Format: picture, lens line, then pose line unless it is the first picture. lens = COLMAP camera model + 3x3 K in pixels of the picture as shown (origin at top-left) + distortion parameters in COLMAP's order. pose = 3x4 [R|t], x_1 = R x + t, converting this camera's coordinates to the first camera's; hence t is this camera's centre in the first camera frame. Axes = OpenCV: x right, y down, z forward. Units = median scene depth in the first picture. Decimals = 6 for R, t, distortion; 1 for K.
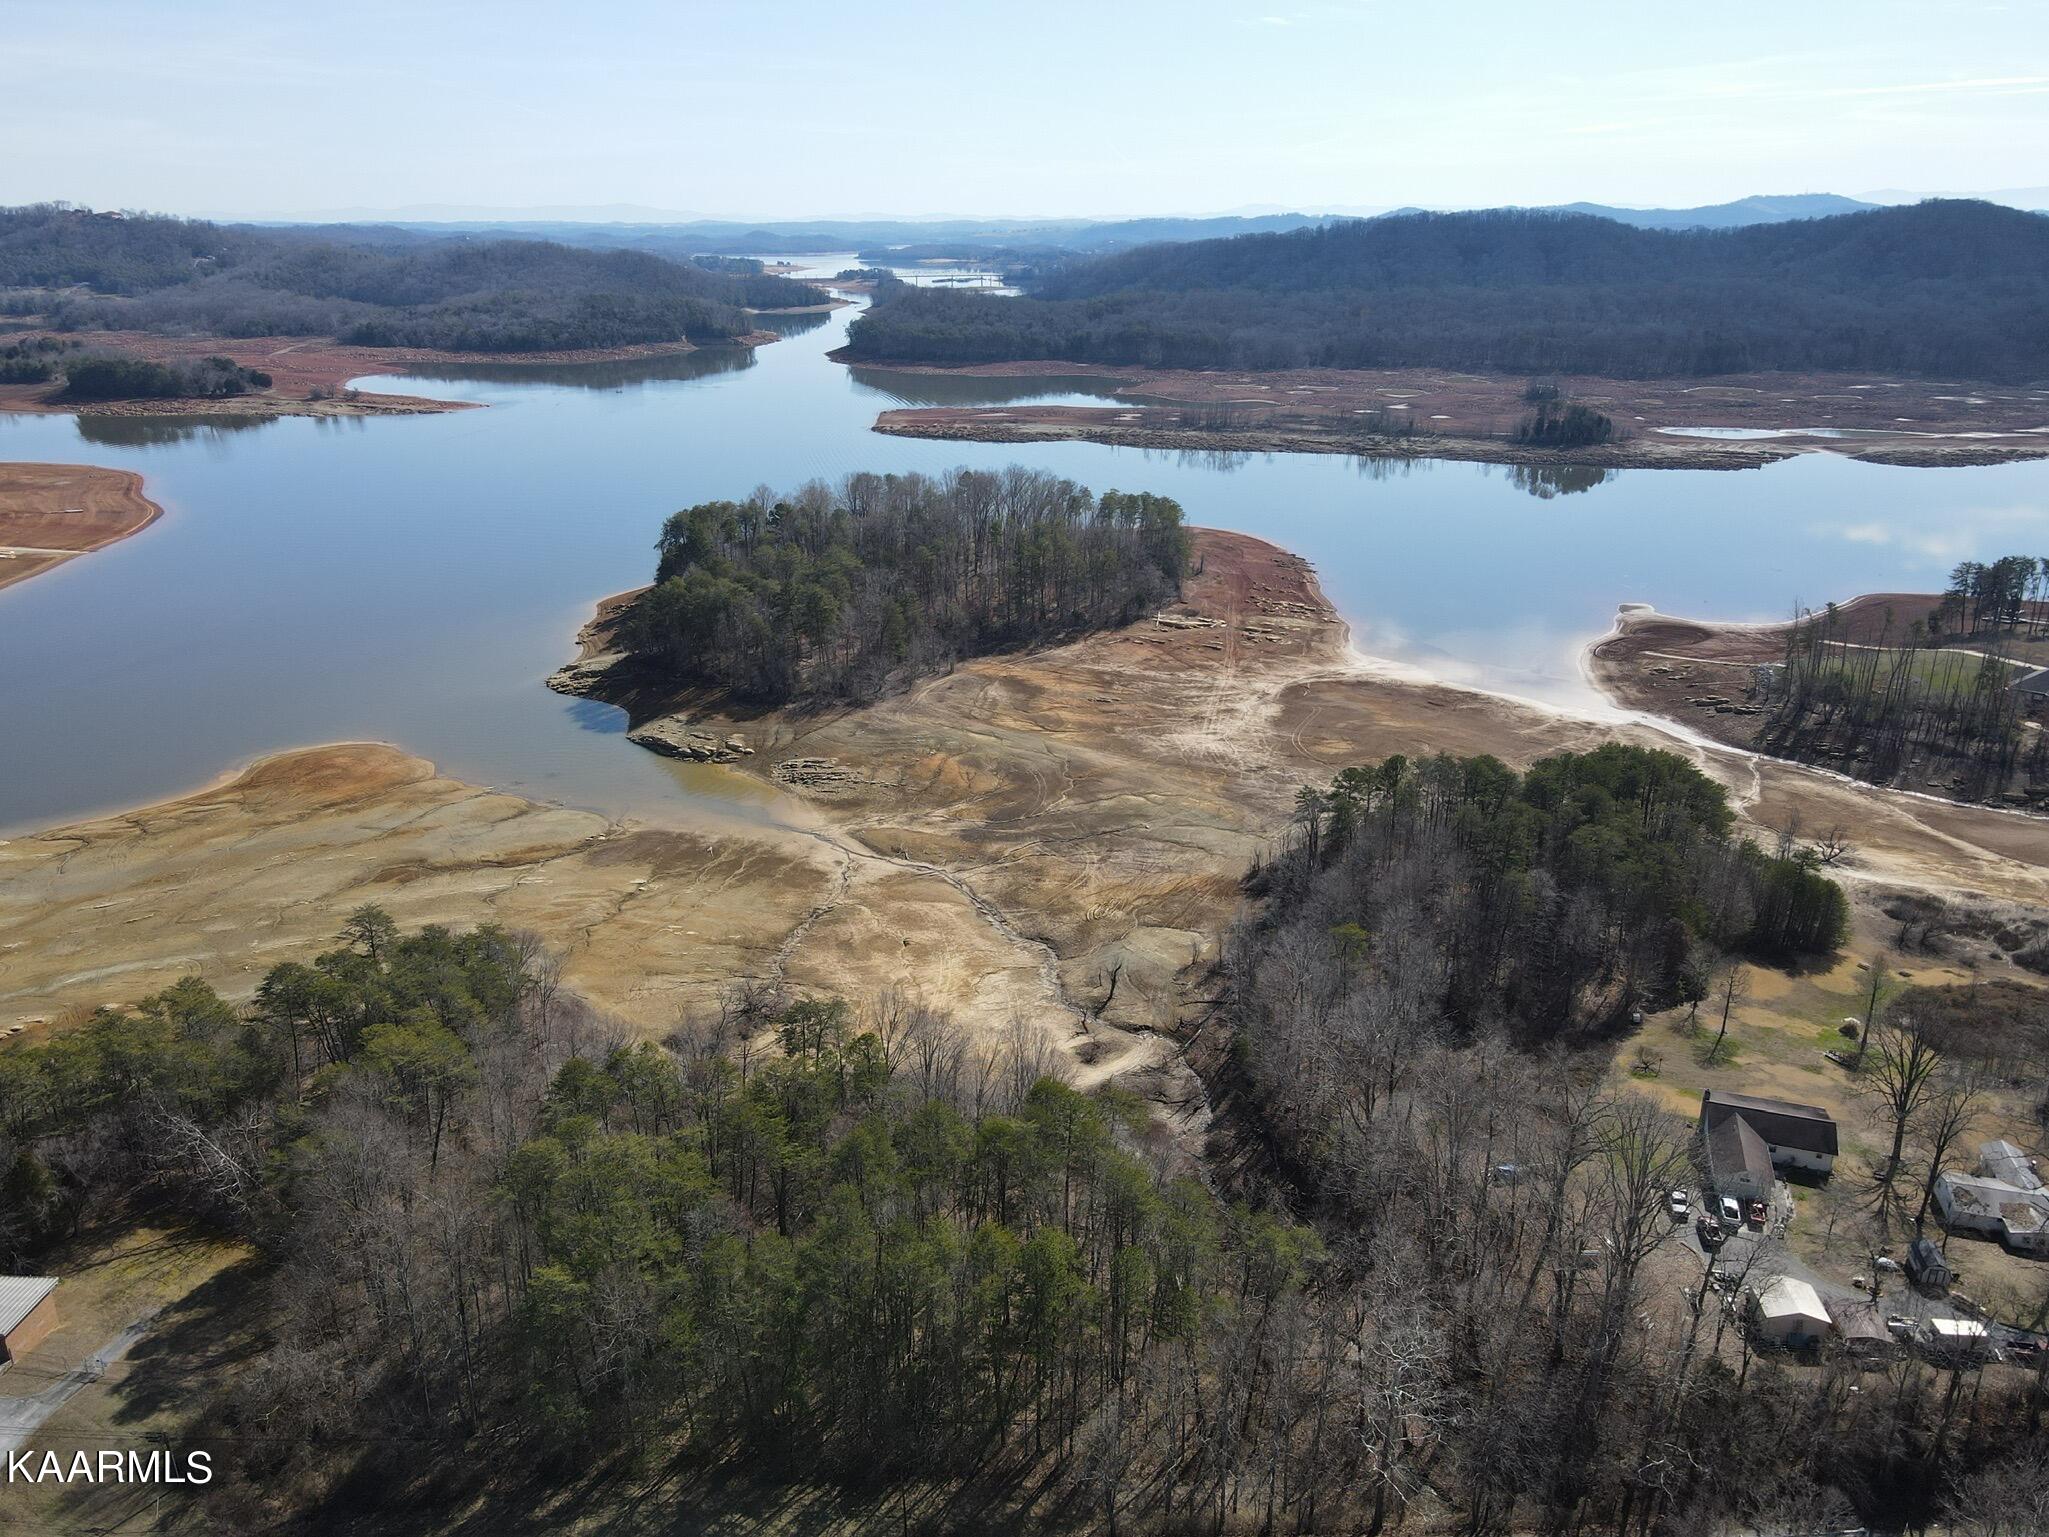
lens RADIAL K [[1508.5, 0, 1020.5], [0, 1508.5, 755.3], [0, 0, 1]] dist [0.003706, 0.030610]
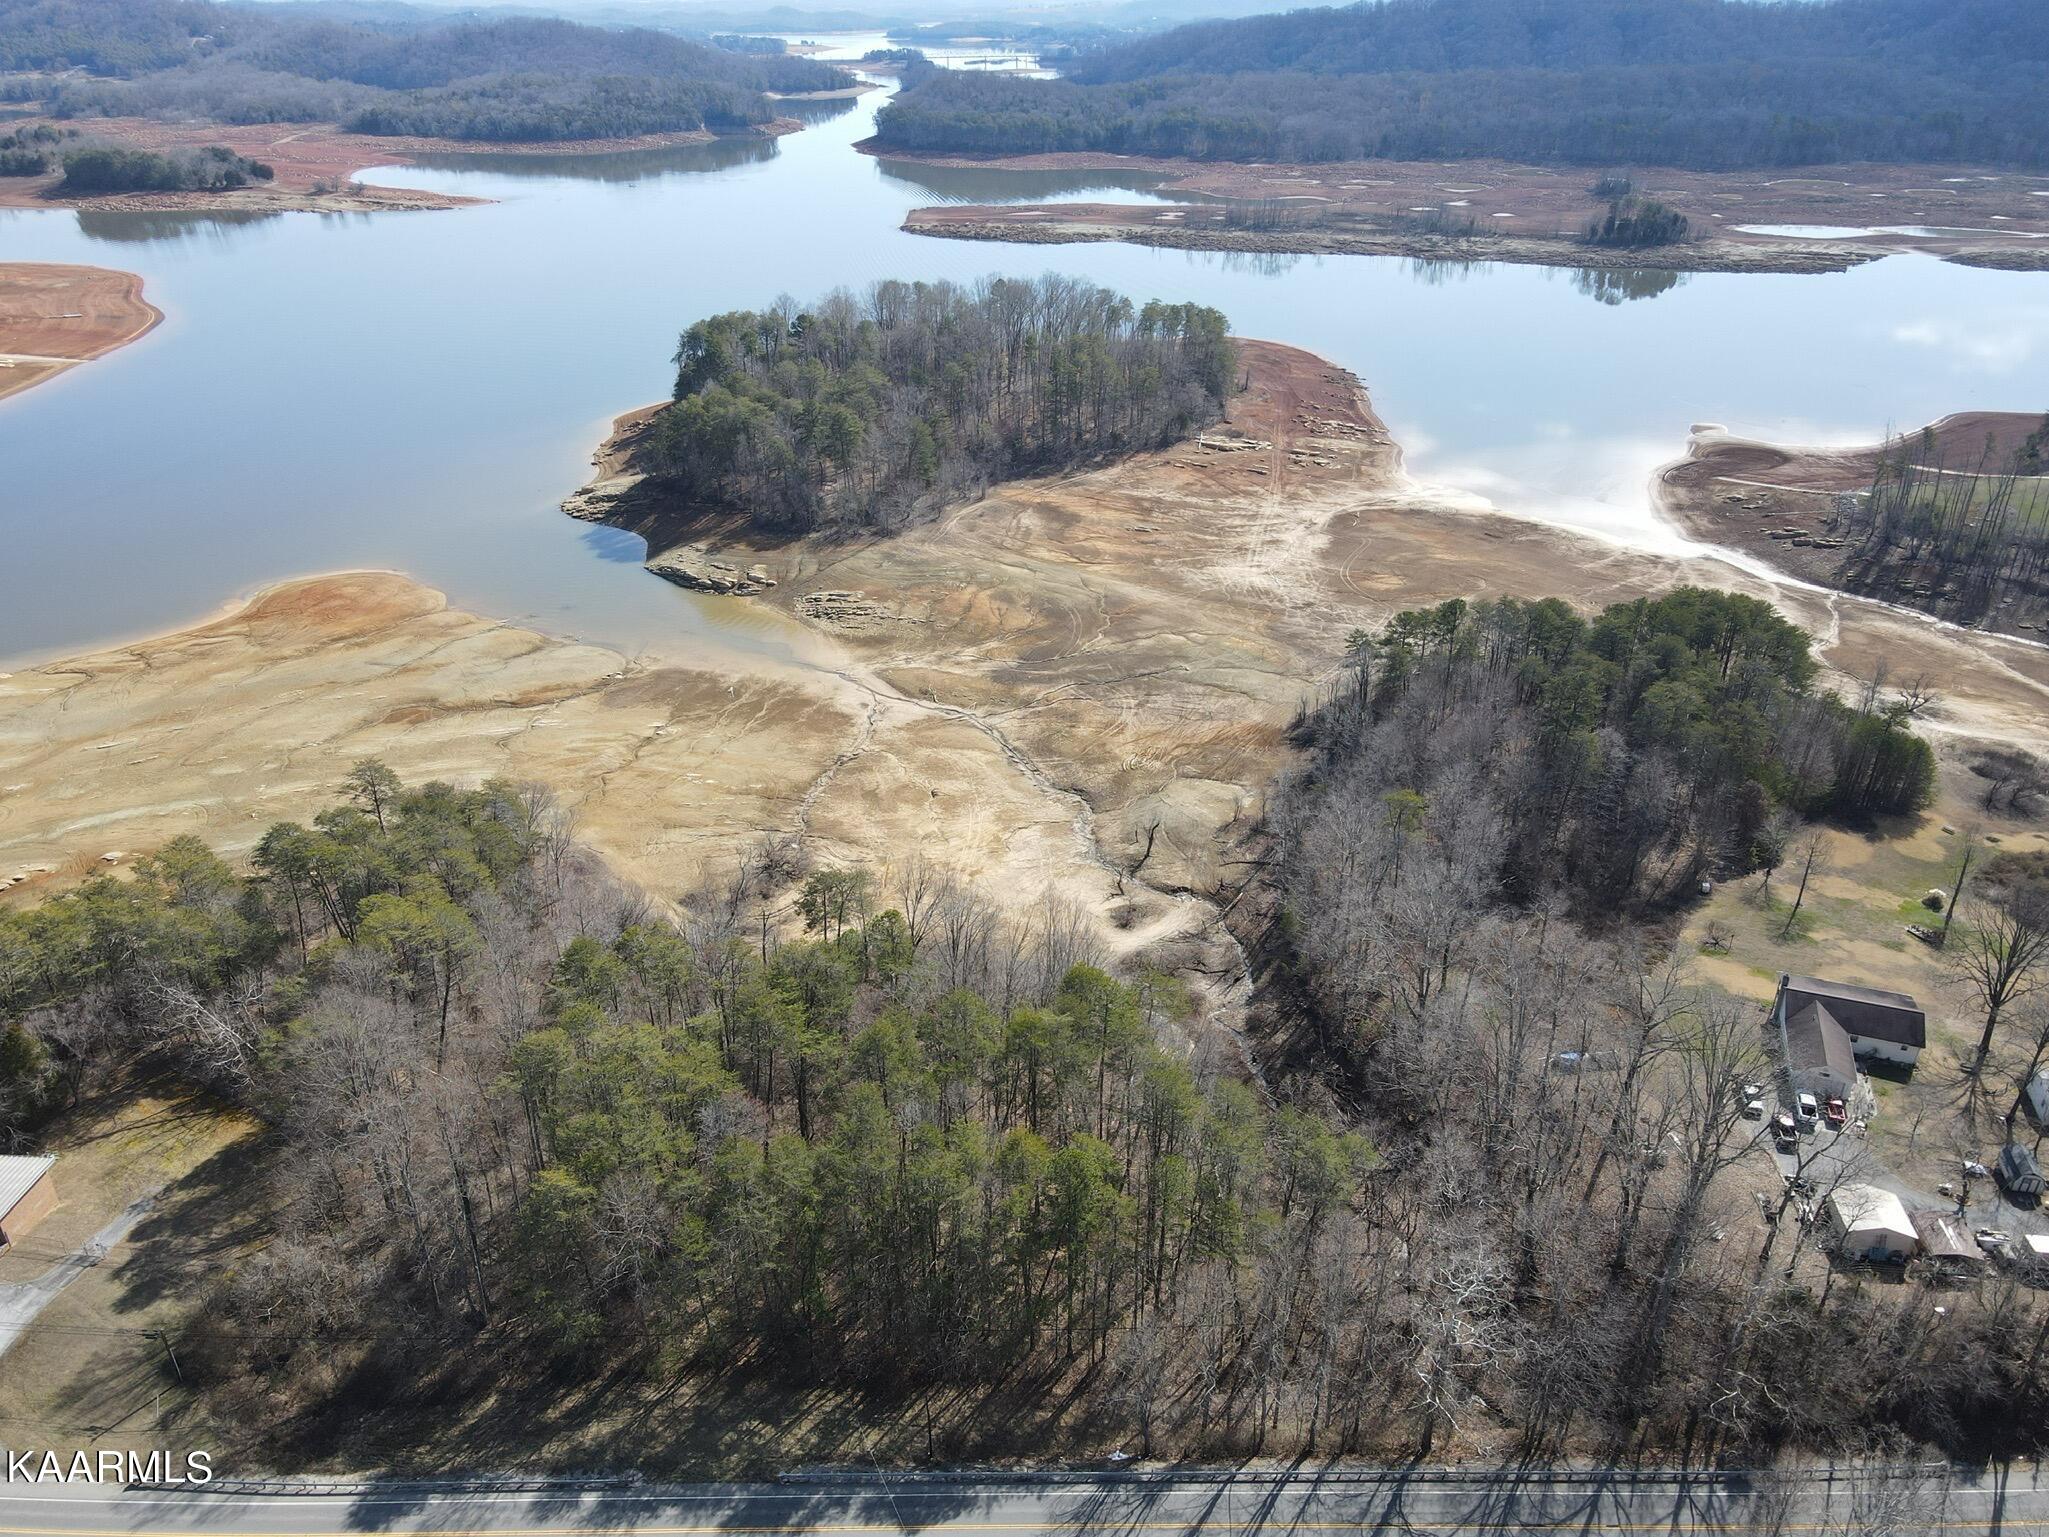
lens RADIAL K [[1508.5, 0, 1021.0], [0, 1508.5, 759.9], [0, 0, 1]] dist [0.003706, 0.030610]
pose [[0.999758, 0.008245, -0.020417, -0.000959], [-0.005573, 0.991809, 0.127605, -0.014496], [0.021302, -0.127460, 0.991615, 0.039454]]
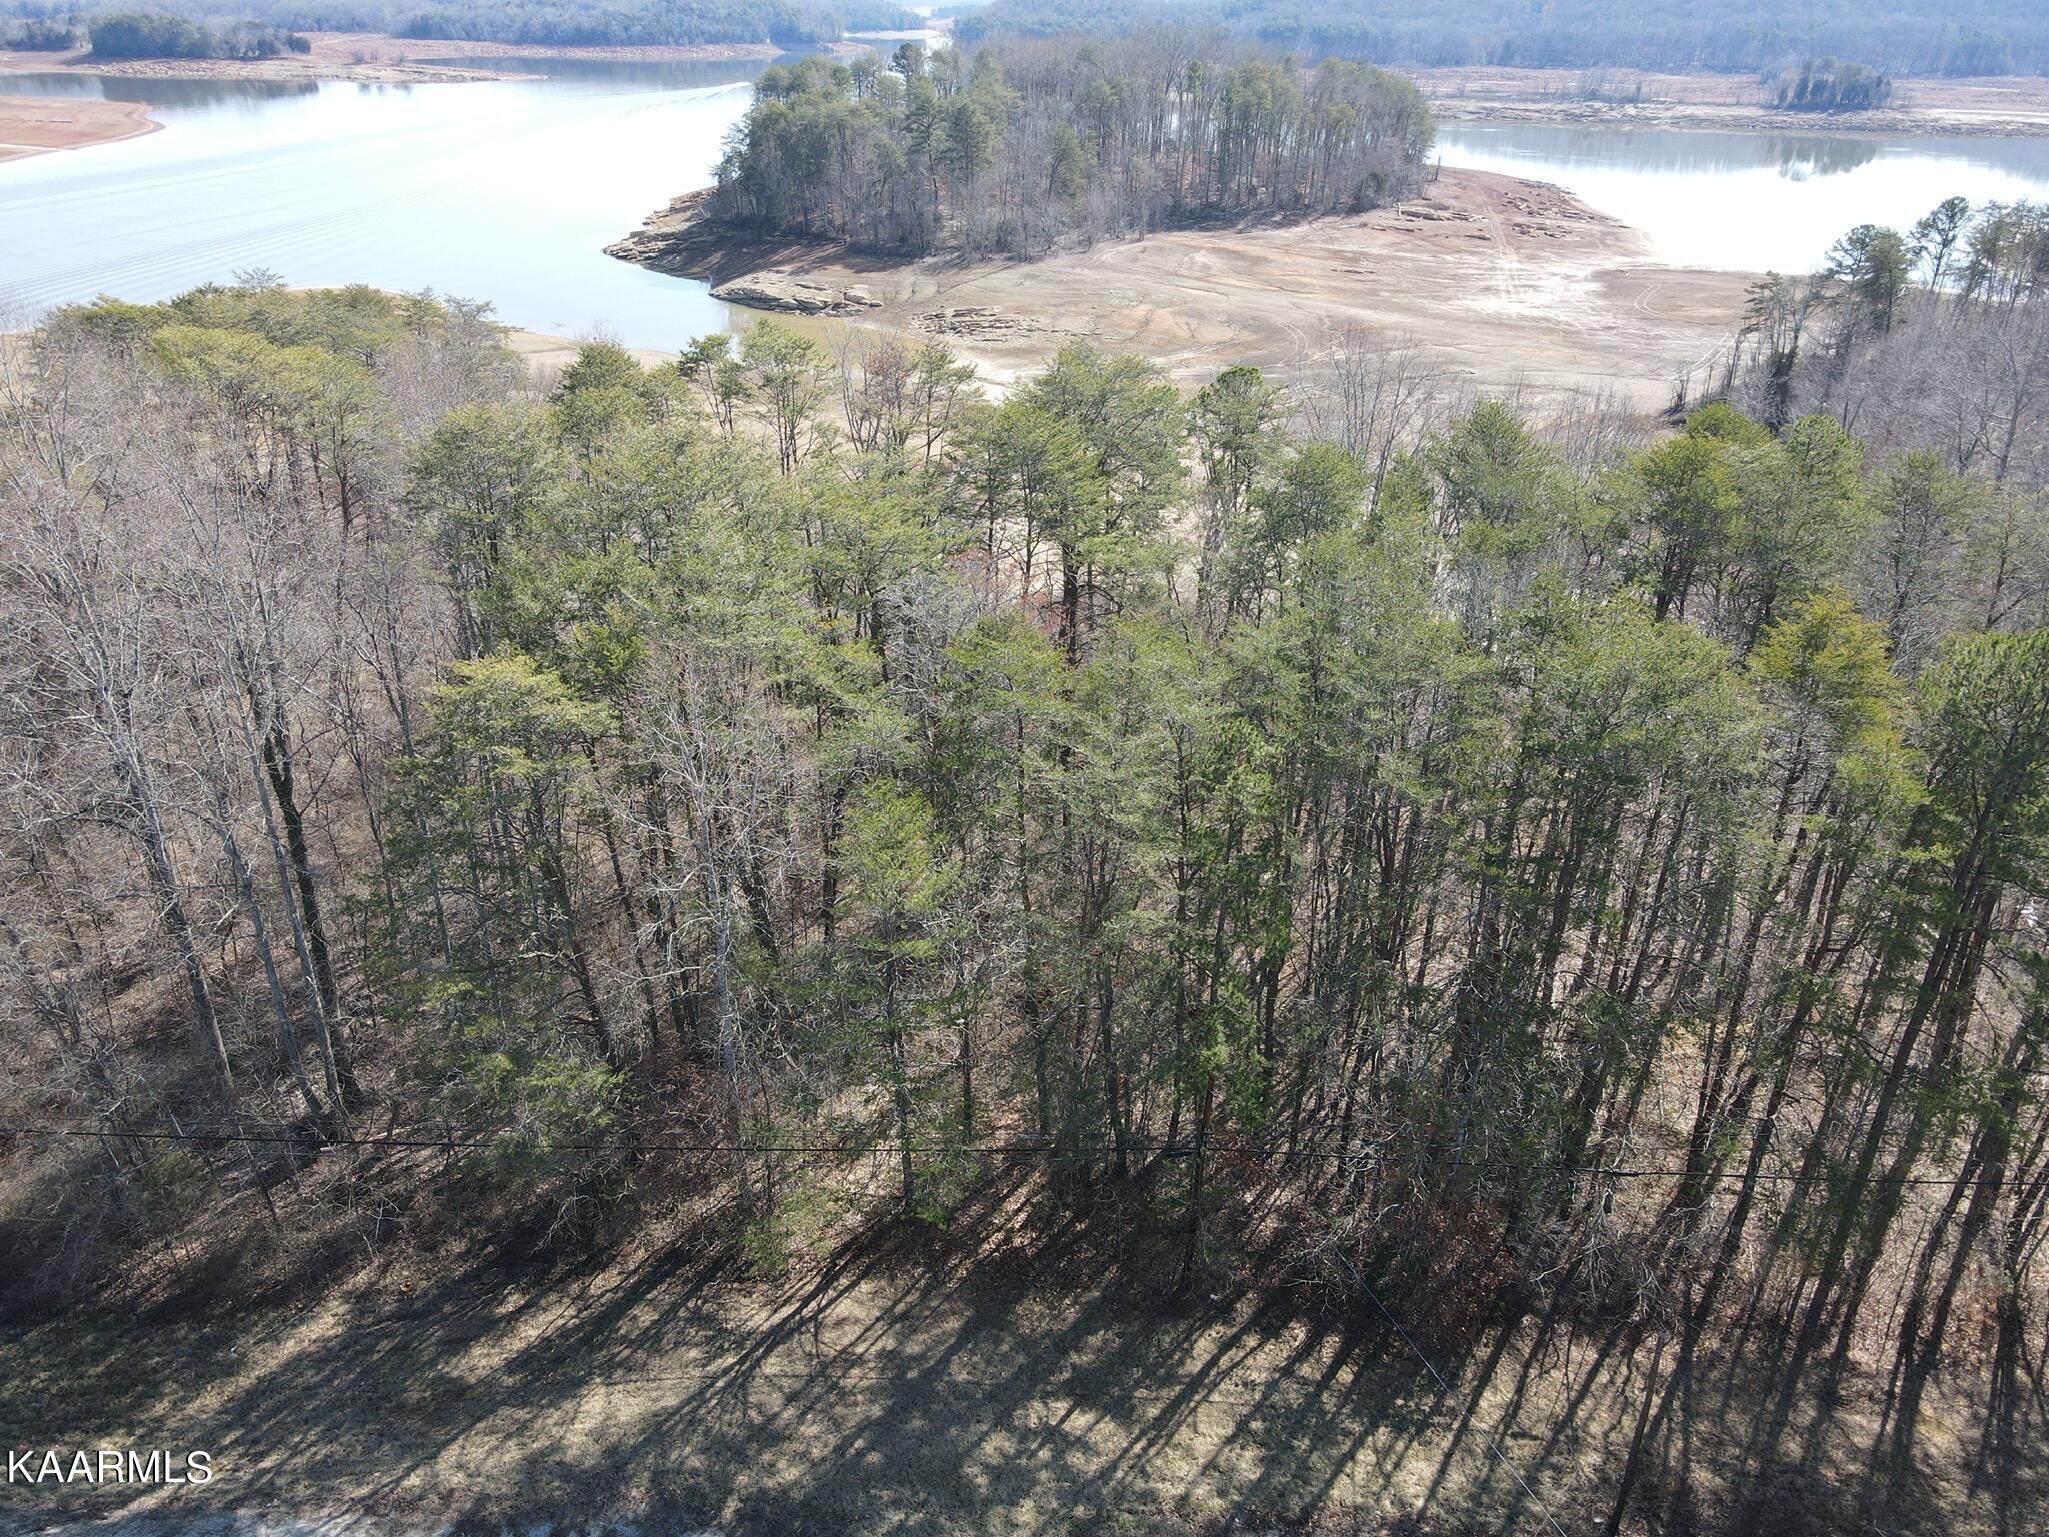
lens RADIAL K [[1508.5, 0, 1019.0], [0, 1508.5, 763.6], [0, 0, 1]] dist [0.003706, 0.030610]
pose [[0.998221, 0.036767, -0.046946, -0.069931], [-0.030355, 0.990962, 0.130665, 0.120332], [0.051326, -0.129007, 0.990314, 0.259506]]
